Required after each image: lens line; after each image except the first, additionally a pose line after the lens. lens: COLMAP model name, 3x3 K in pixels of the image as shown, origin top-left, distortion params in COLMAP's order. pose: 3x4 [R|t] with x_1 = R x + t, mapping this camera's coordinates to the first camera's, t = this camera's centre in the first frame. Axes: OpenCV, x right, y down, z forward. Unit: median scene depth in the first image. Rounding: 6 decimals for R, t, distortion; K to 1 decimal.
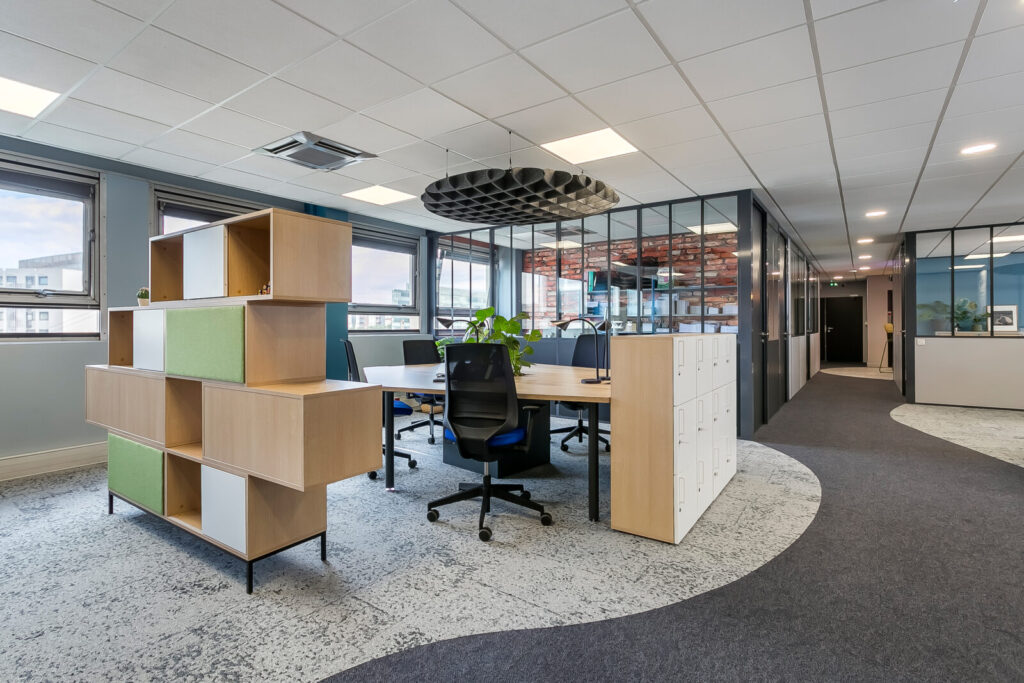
lens RADIAL K [[505.2, 0, 510.8], [0, 505.2, 325.3], [0, 0, 1]] dist [0.000626, -0.000036]
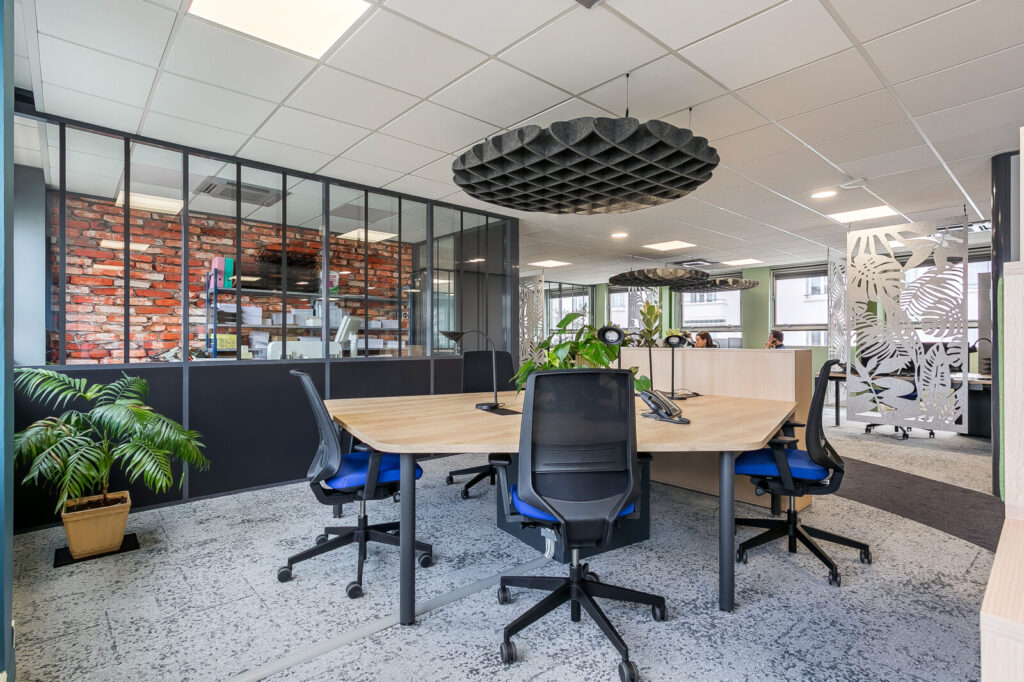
lens RADIAL K [[498.6, 0, 485.9], [0, 498.6, 343.2], [0, 0, 1]] dist [-0.024891, 0.000590]
pose [[0.266240, 0.003588, 0.963900, -0.442271], [-0.004814, 0.999986, -0.002392, 0.007825], [-0.963895, -0.004003, 0.266253, 0.568027]]
